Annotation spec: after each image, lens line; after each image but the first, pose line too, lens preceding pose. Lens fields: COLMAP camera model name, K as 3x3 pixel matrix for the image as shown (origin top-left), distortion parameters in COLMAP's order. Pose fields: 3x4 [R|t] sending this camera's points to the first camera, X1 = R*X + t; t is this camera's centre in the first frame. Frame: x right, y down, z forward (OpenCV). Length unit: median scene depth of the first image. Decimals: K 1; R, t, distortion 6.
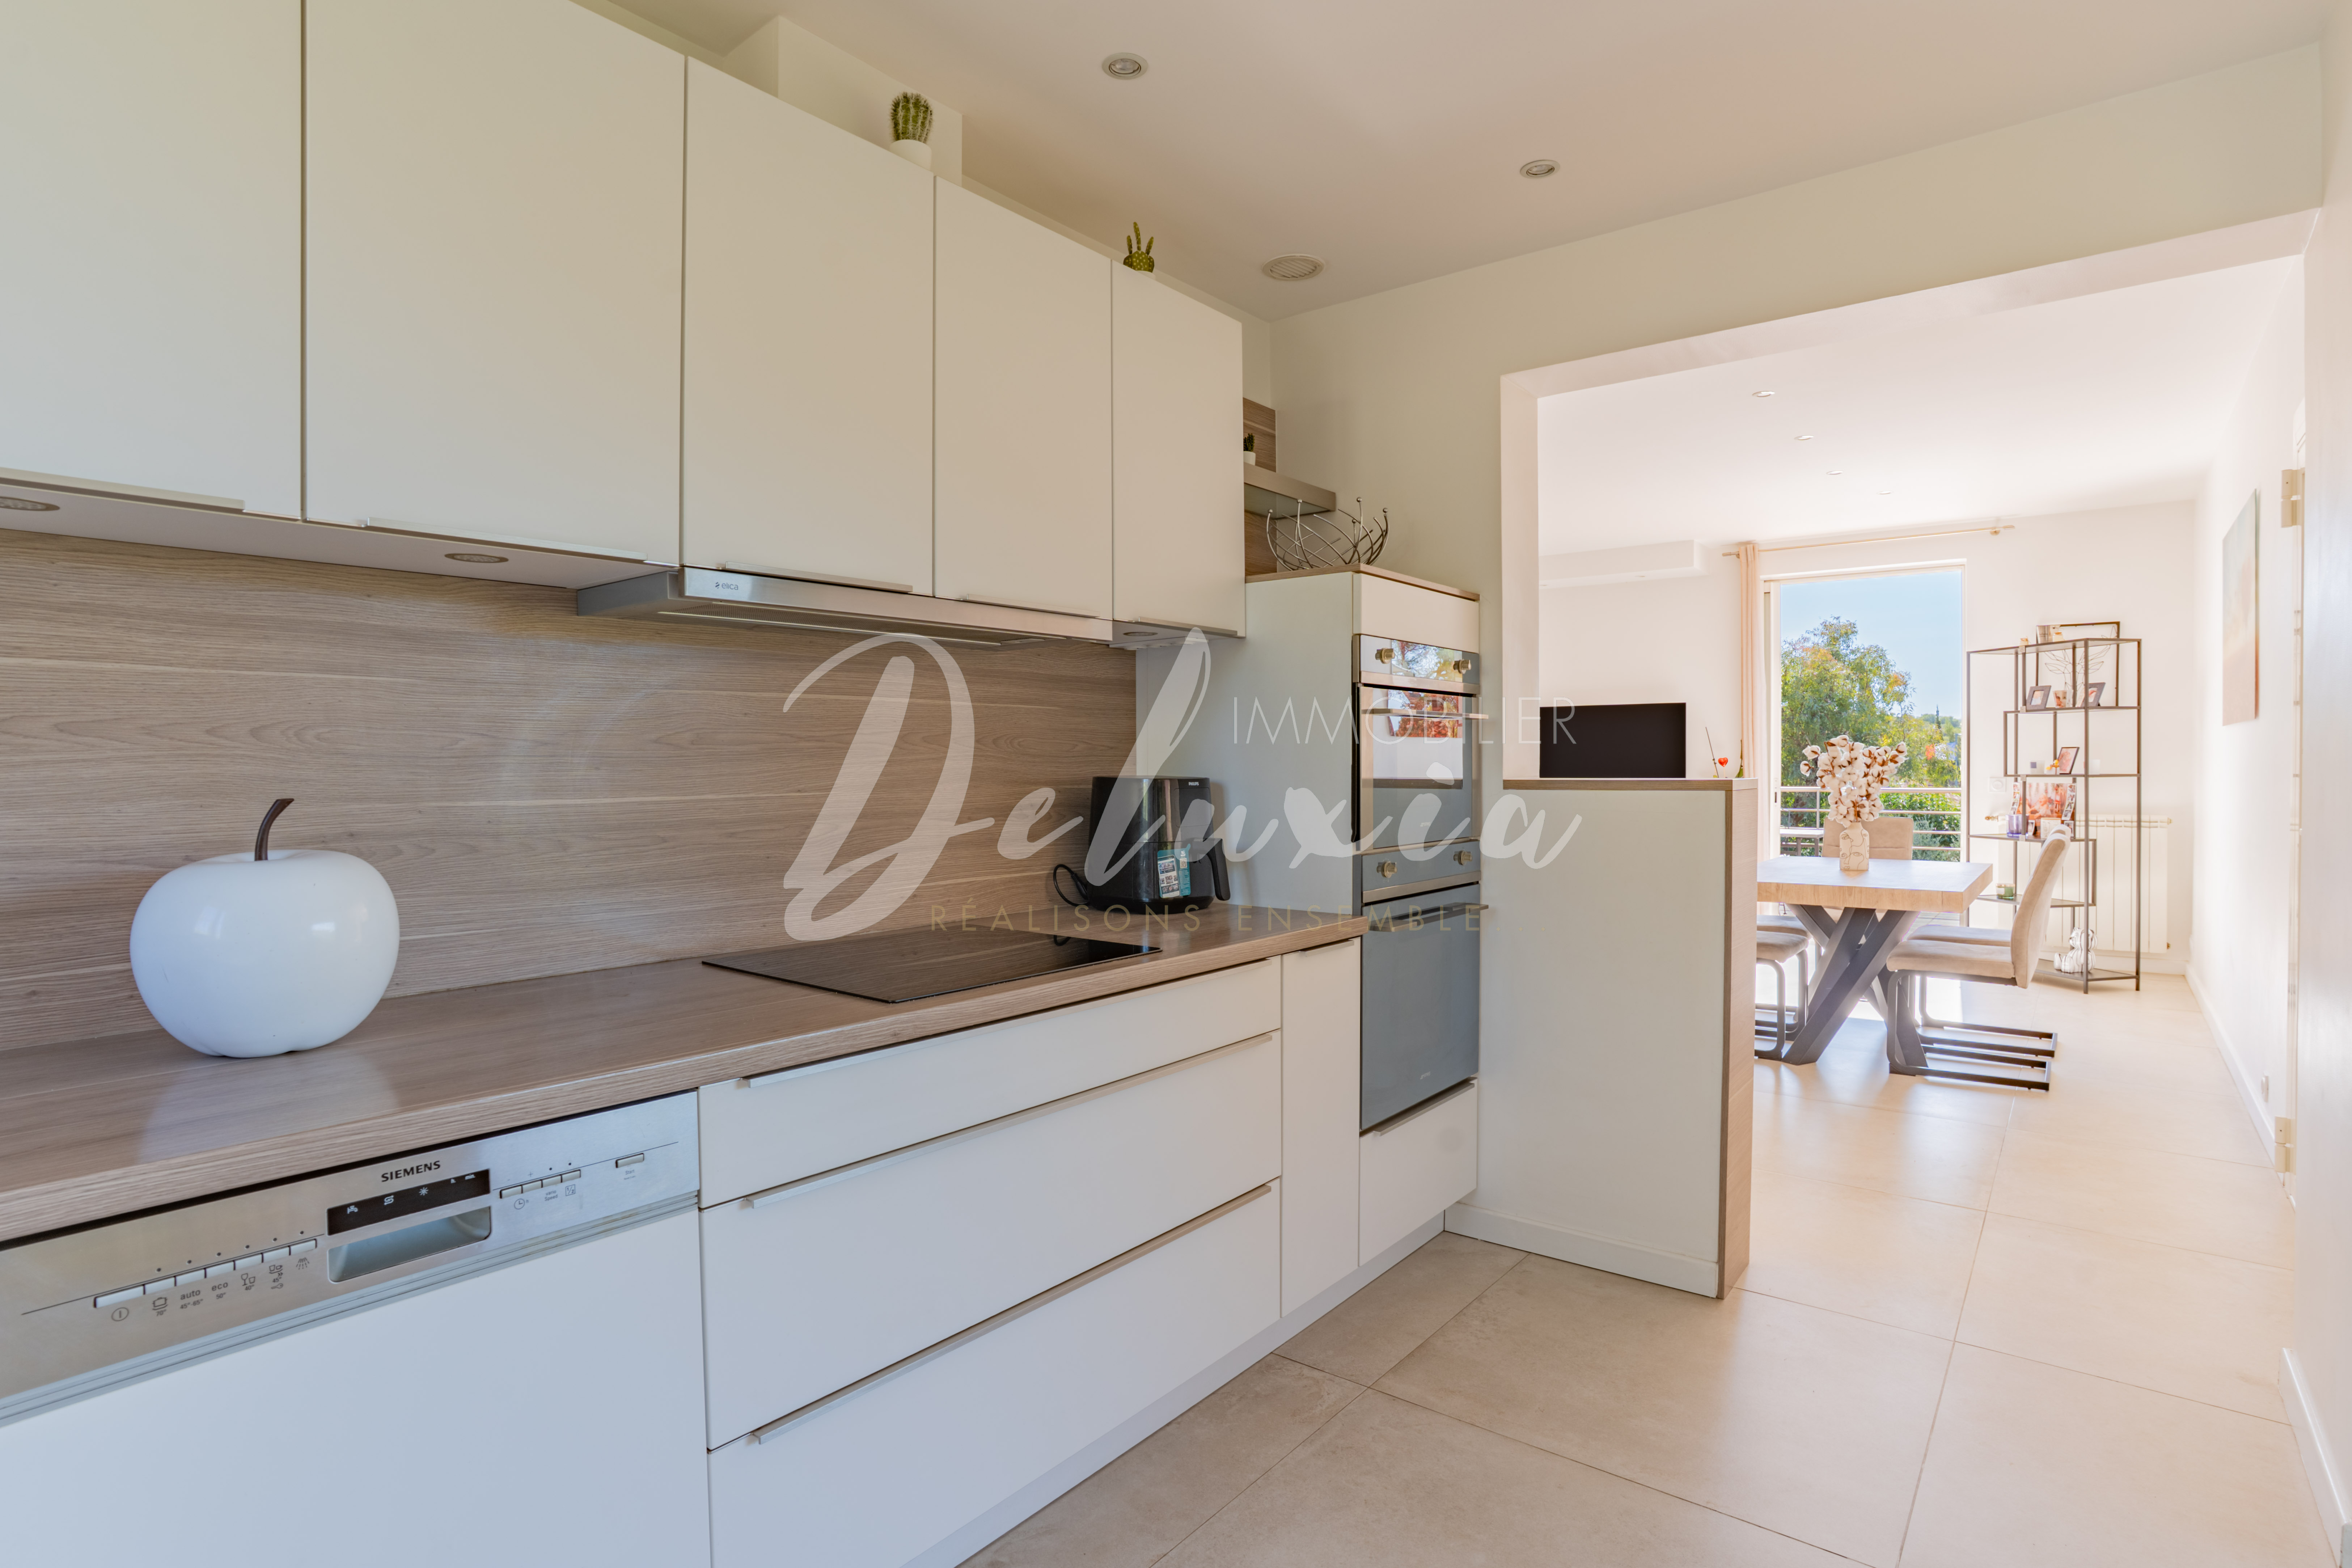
lens RADIAL K [[1196.9, 0, 1177.7], [0, 1196.9, 771.9], [0, 0, 1]] dist [-0.000625, -0.000265]
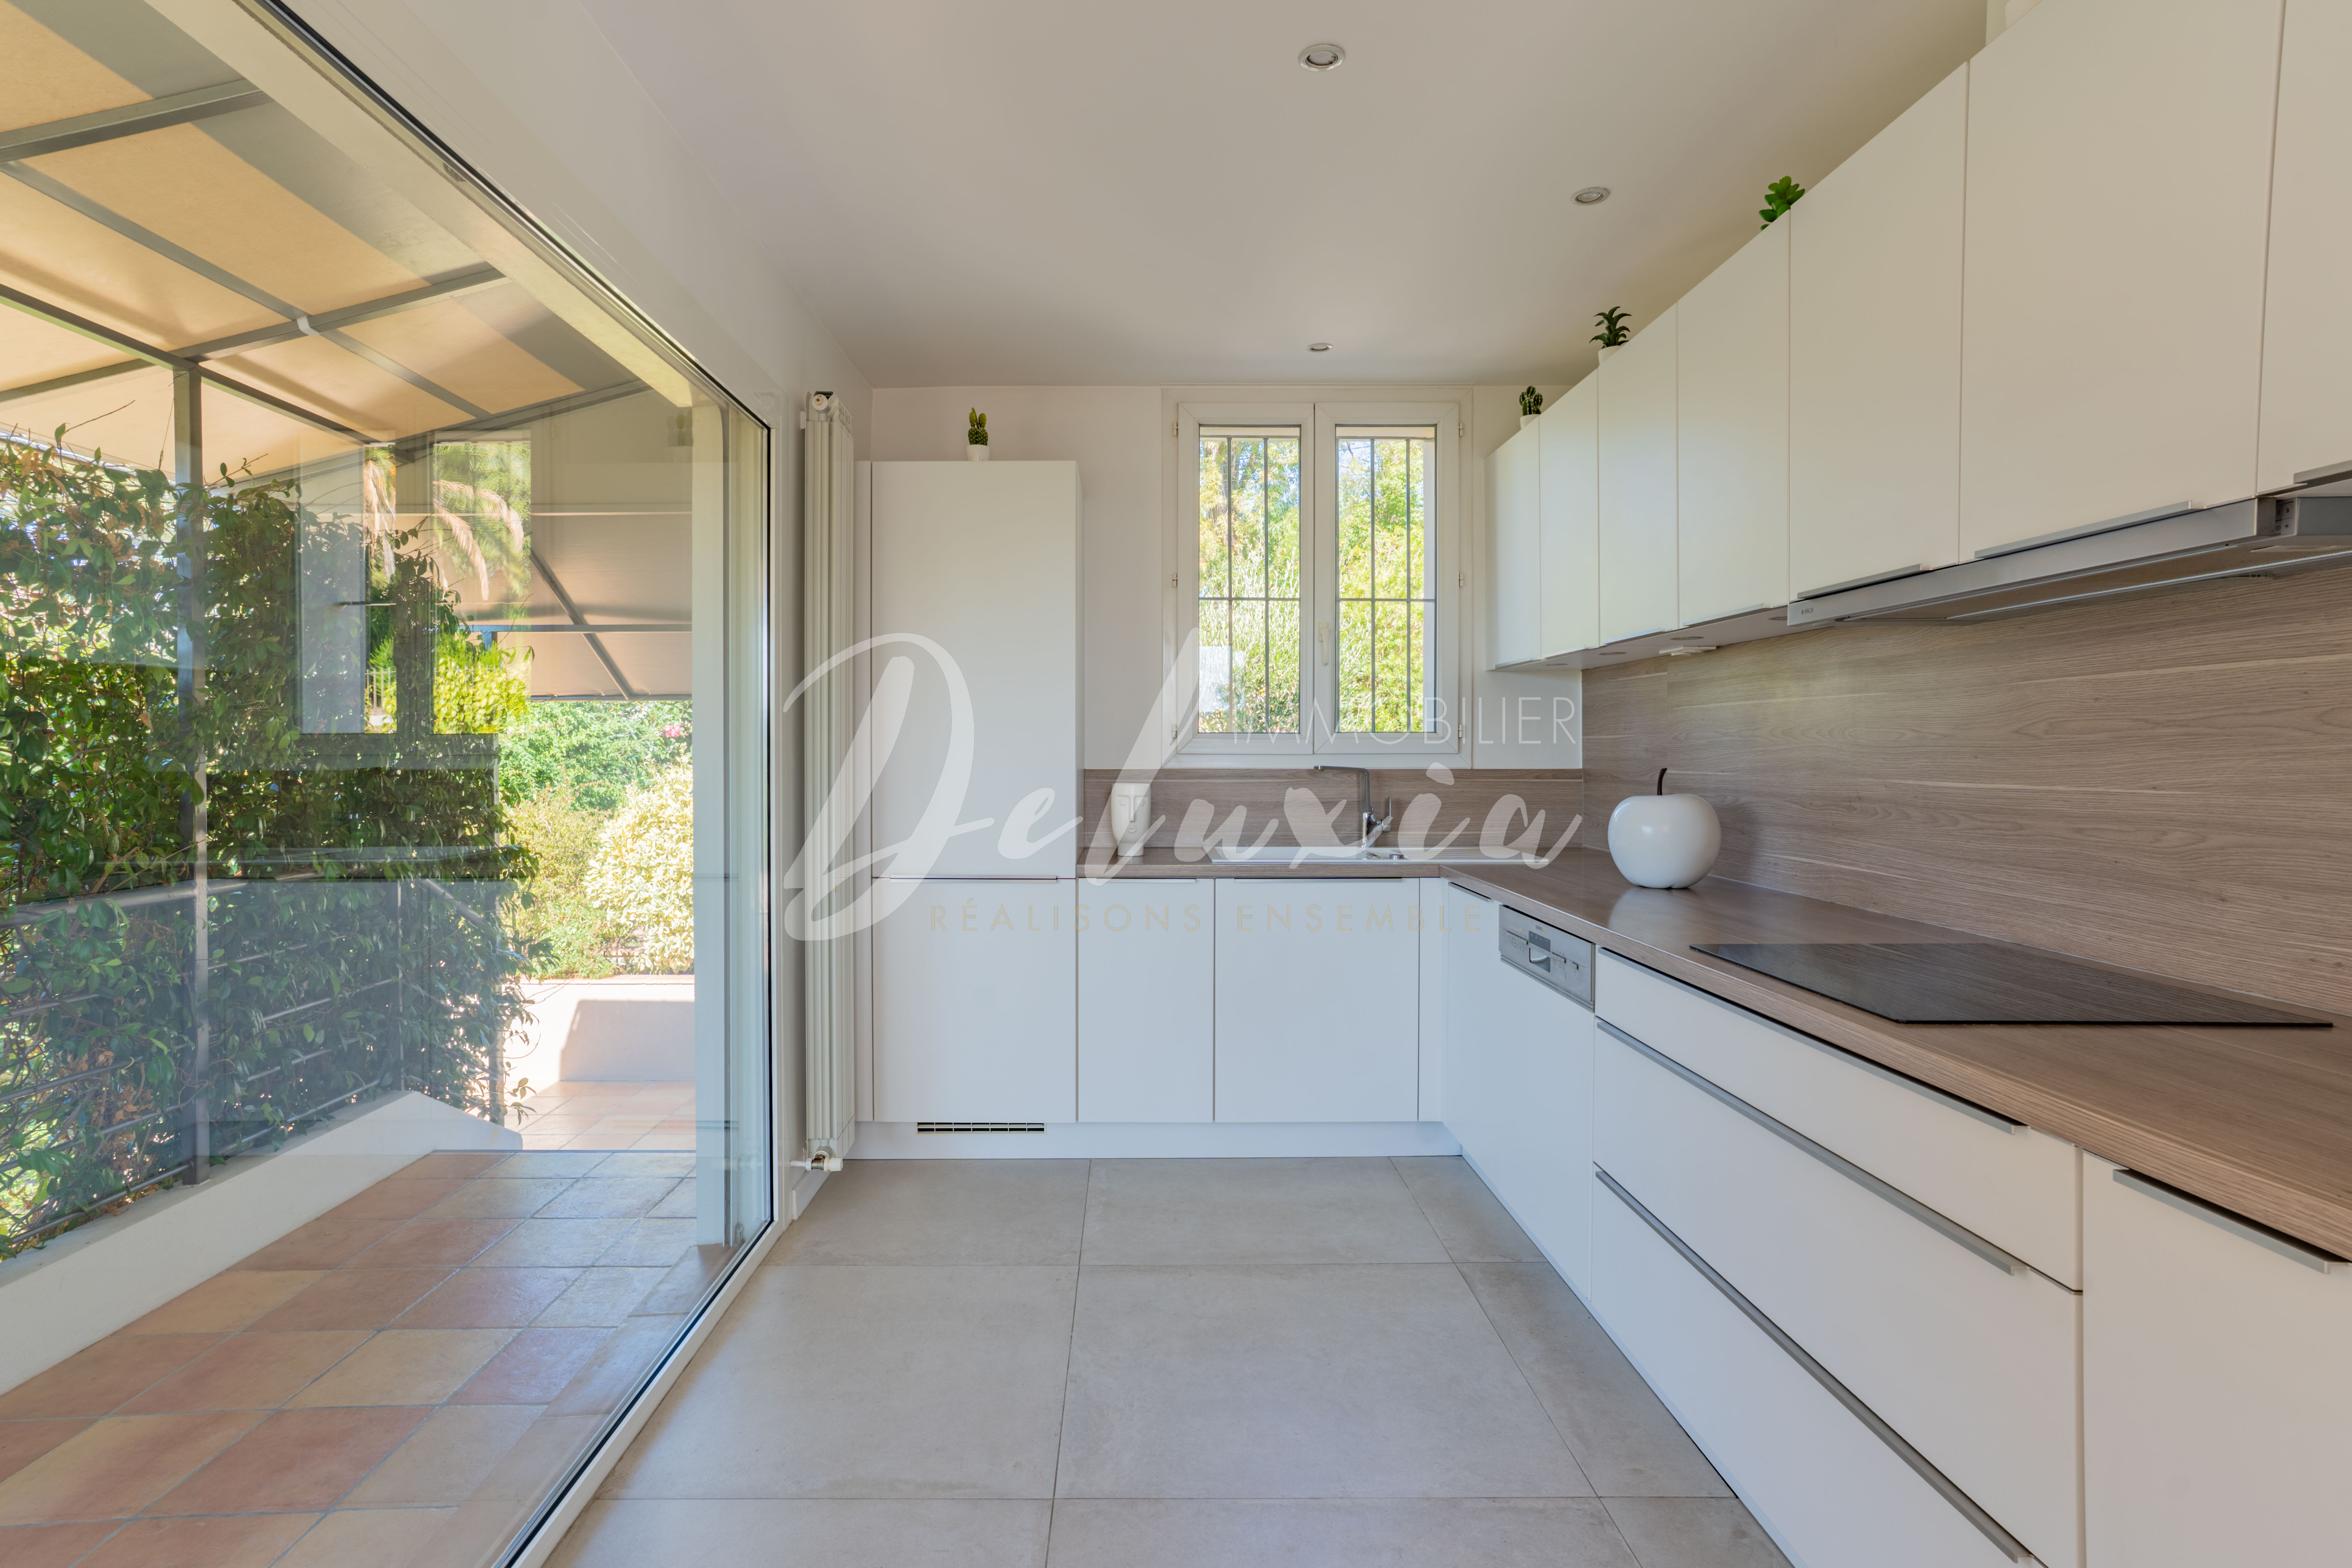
lens RADIAL K [[1218.8, 0, 1167.8], [0, 1218.8, 749.9], [0, 0, 1]] dist [-0.002599, 0.000381]
pose [[-0.759797, 0.004076, -0.650148, 1.309852], [-0.003488, 0.999940, 0.010345, -0.029200], [0.650152, 0.010128, -0.759737, 2.118591]]
